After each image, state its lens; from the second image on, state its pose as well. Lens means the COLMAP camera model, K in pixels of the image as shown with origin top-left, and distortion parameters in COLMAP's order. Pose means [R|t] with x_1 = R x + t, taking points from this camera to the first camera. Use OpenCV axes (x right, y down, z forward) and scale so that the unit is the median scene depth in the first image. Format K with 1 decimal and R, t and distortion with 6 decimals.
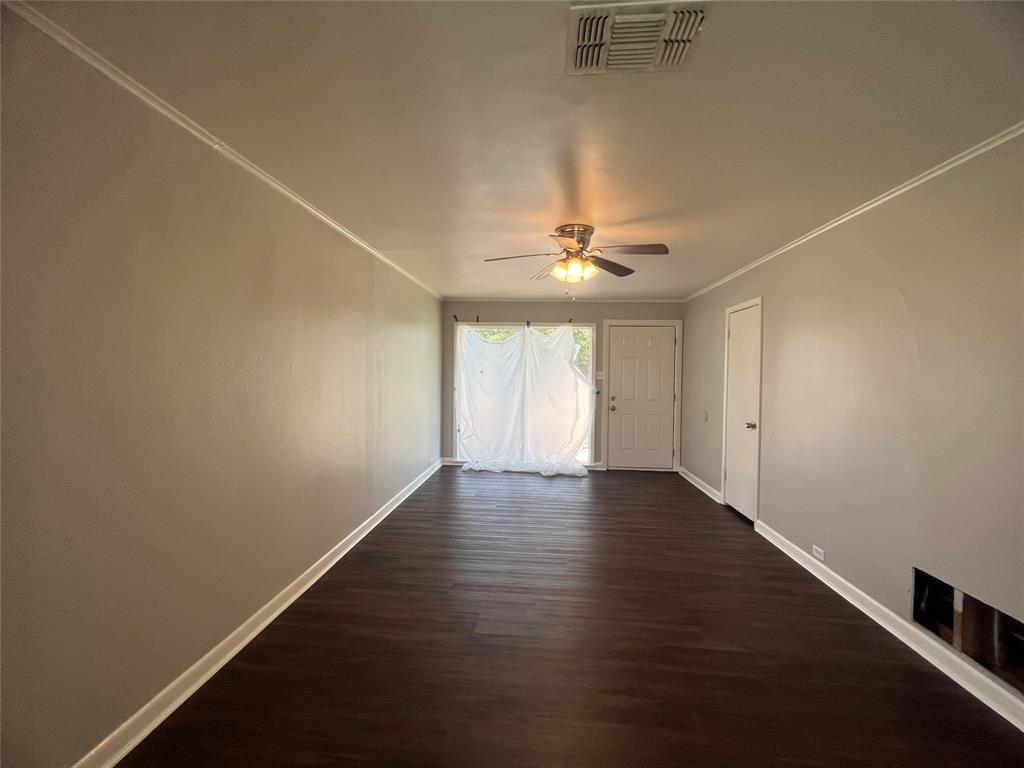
lens RADIAL K [[412.2, 0, 510.9], [0, 412.2, 382.9], [0, 0, 1]] dist [0.000972, 0.000046]
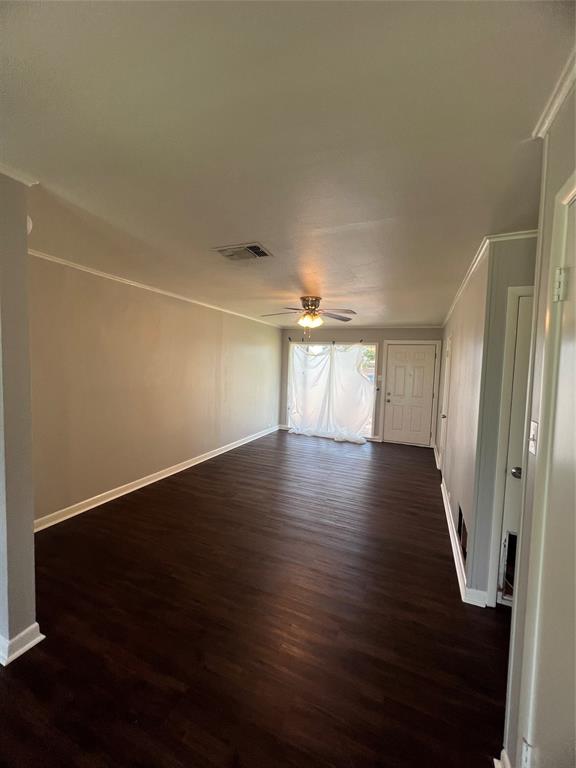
lens RADIAL K [[309.1, 0, 288.0], [0, 309.1, 385.0], [0, 0, 1]] dist [0.000972, 0.000046]
pose [[0.948601, 0.041047, -0.313802, 0.253586], [-0.031362, 0.998865, 0.035853, -0.022384], [0.314918, -0.024168, 0.948811, -0.161119]]
